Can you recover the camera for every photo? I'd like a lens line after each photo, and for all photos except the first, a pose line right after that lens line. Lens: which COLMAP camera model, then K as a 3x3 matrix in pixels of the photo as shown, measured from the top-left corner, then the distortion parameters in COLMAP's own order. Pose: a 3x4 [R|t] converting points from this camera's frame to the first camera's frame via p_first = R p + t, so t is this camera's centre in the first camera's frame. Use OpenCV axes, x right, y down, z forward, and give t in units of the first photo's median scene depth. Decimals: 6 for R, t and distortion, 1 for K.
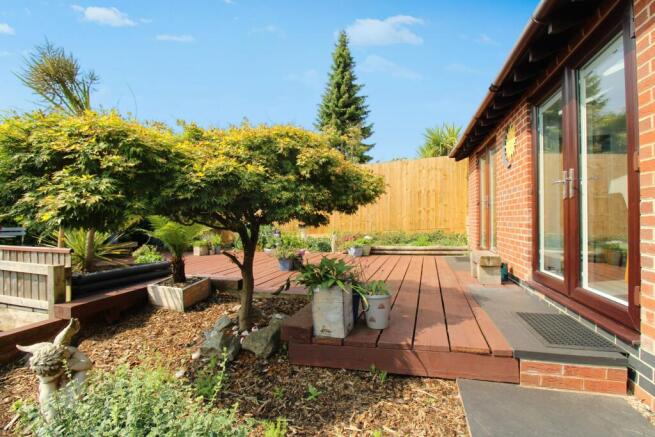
lens RADIAL K [[301.2, 0, 330.7], [0, 301.2, 216.1], [0, 0, 1]] dist [-0.002938, -0.011371]
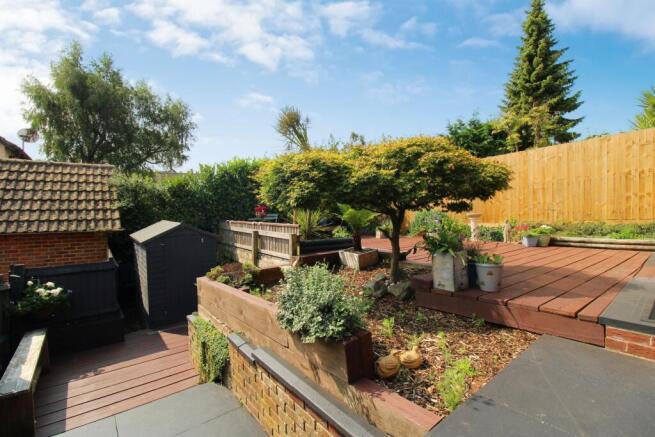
lens RADIAL K [[301.2, 0, 330.7], [0, 301.2, 216.1], [0, 0, 1]] dist [-0.002938, -0.011371]
pose [[0.816047, 0.005908, -0.577955, 0.257693], [0.009257, 0.999686, 0.023290, 0.022087], [0.577911, -0.024355, 0.815736, -0.284795]]
